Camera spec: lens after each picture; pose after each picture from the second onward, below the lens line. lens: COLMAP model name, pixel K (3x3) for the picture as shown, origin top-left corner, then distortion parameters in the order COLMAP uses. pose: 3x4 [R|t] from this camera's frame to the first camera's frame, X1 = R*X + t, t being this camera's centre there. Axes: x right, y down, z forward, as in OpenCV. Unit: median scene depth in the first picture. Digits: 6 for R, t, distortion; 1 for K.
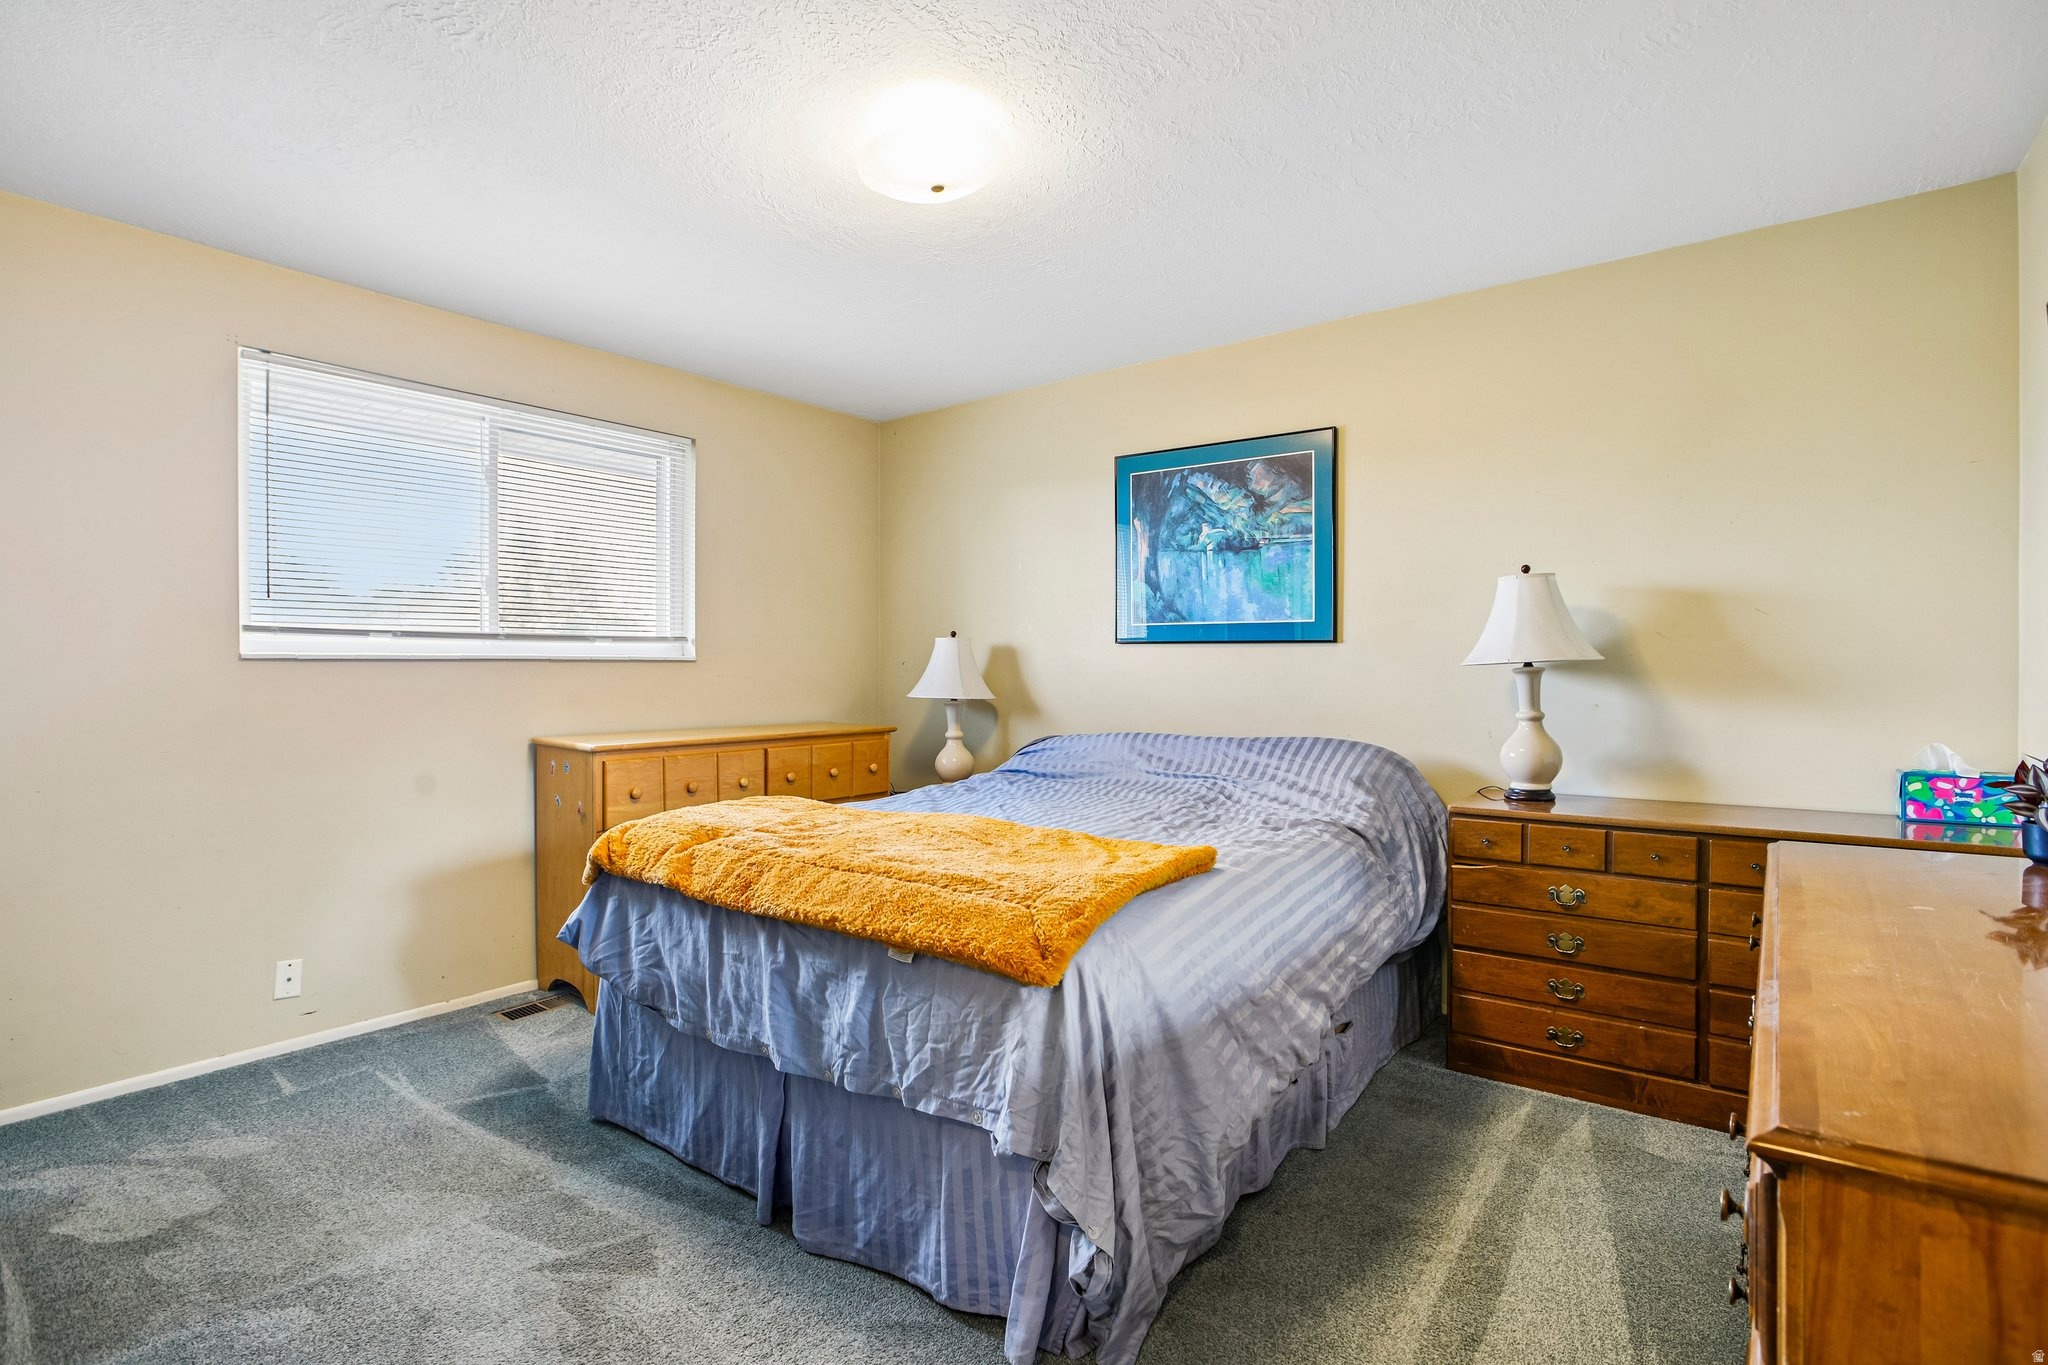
lens RADIAL K [[988.2, 0, 1021.1], [0, 988.2, 672.3], [0, 0, 1]] dist [-0.066543, 0.027177]
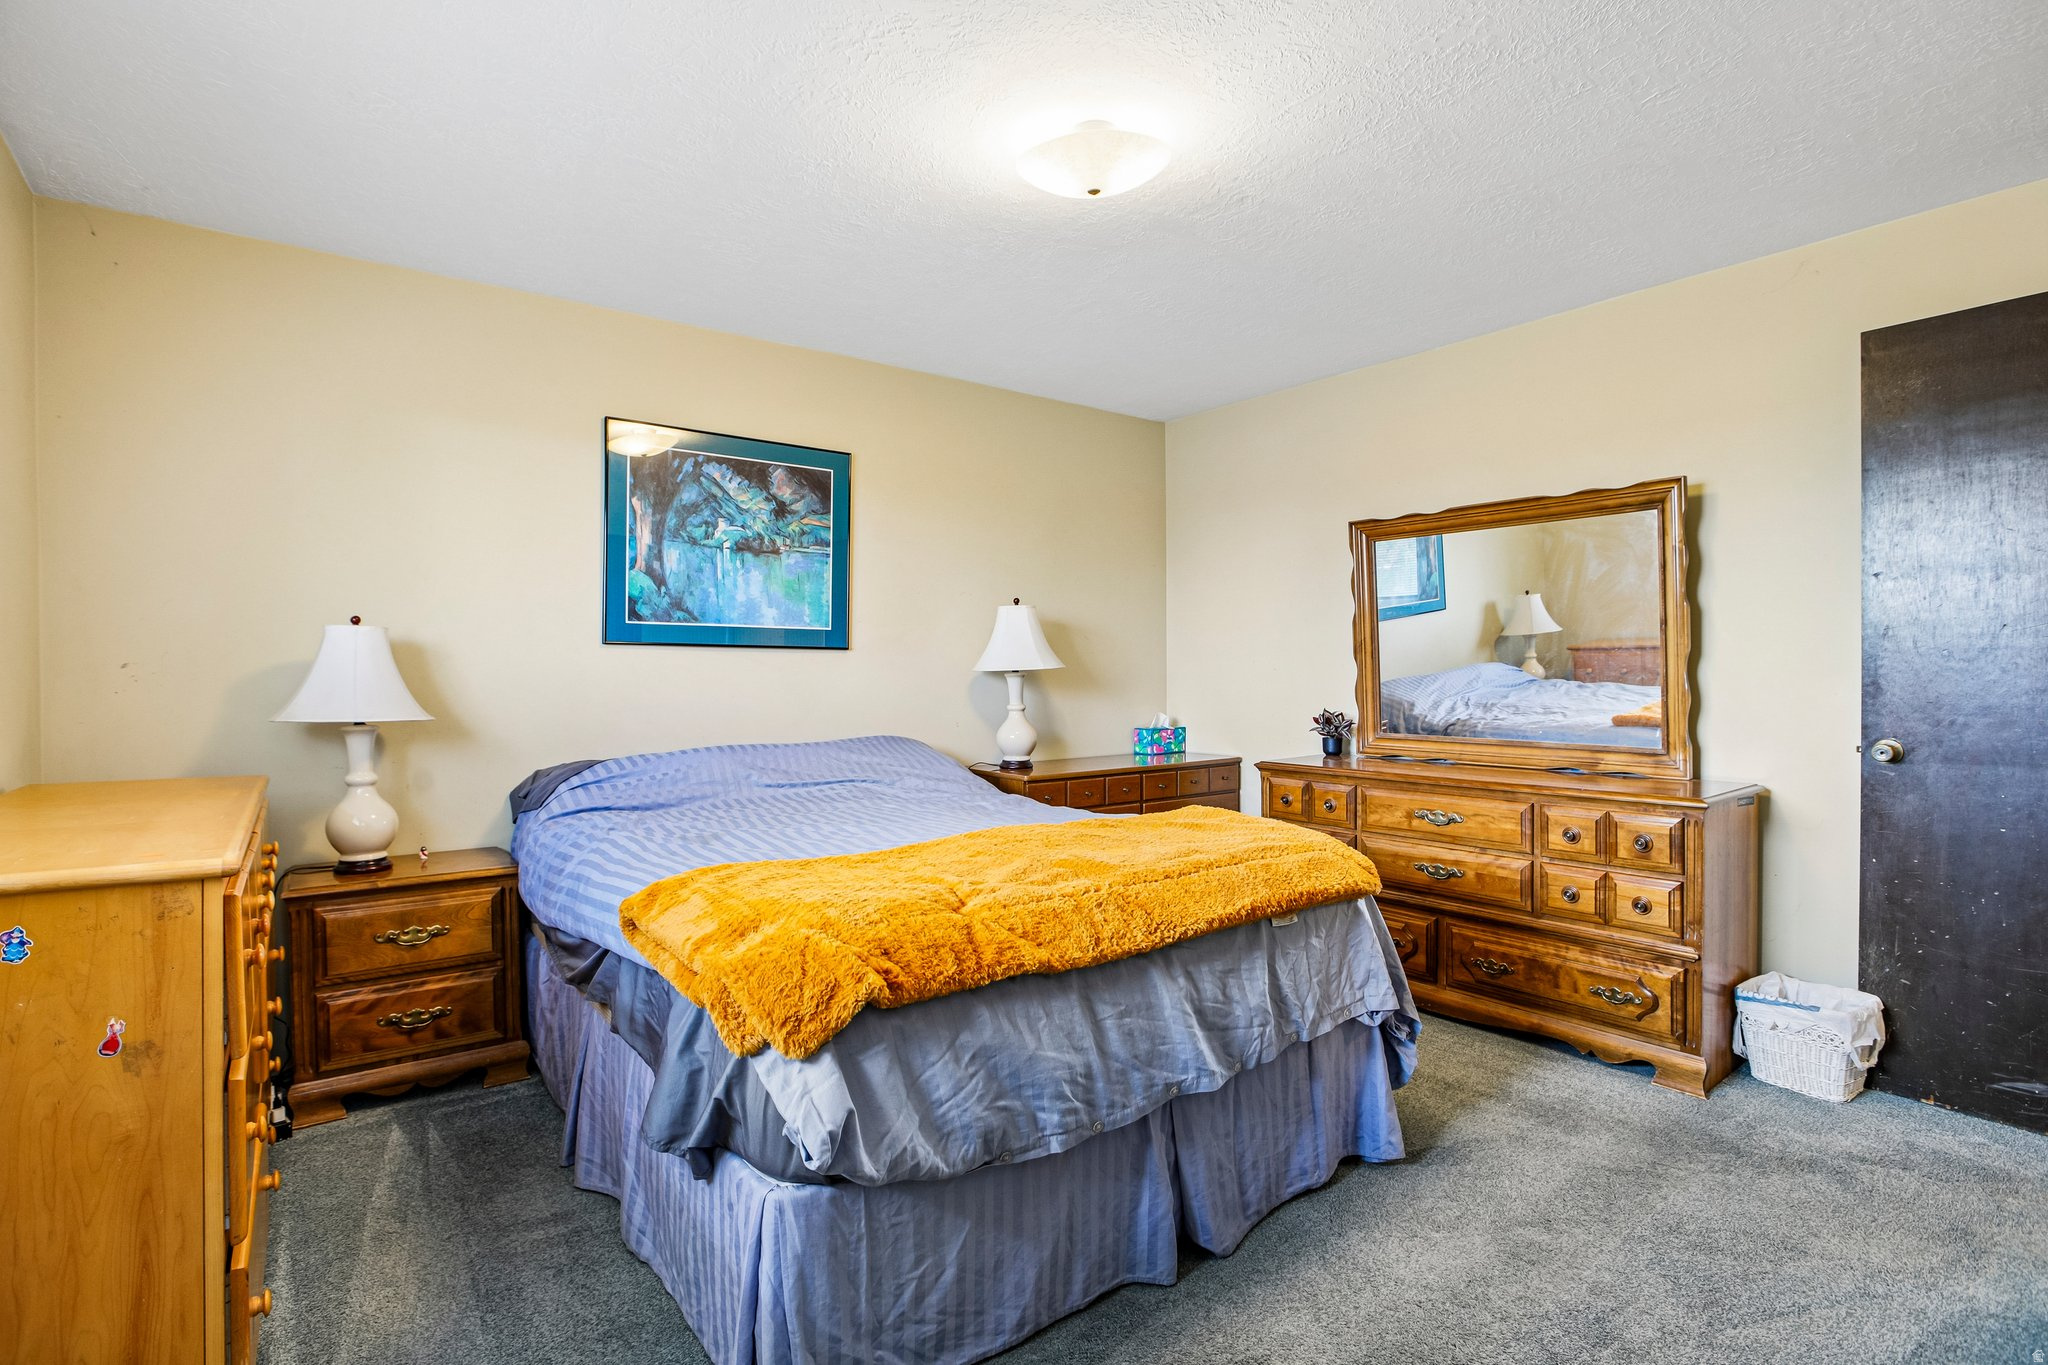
lens RADIAL K [[988.2, 0, 1021.1], [0, 988.2, 672.3], [0, 0, 1]] dist [-0.066543, 0.027177]
pose [[0.251426, 0.000874, 0.967876, -0.660450], [0.007233, 0.999970, -0.002782, -0.000825], [-0.967850, 0.007700, 0.251412, 0.507115]]
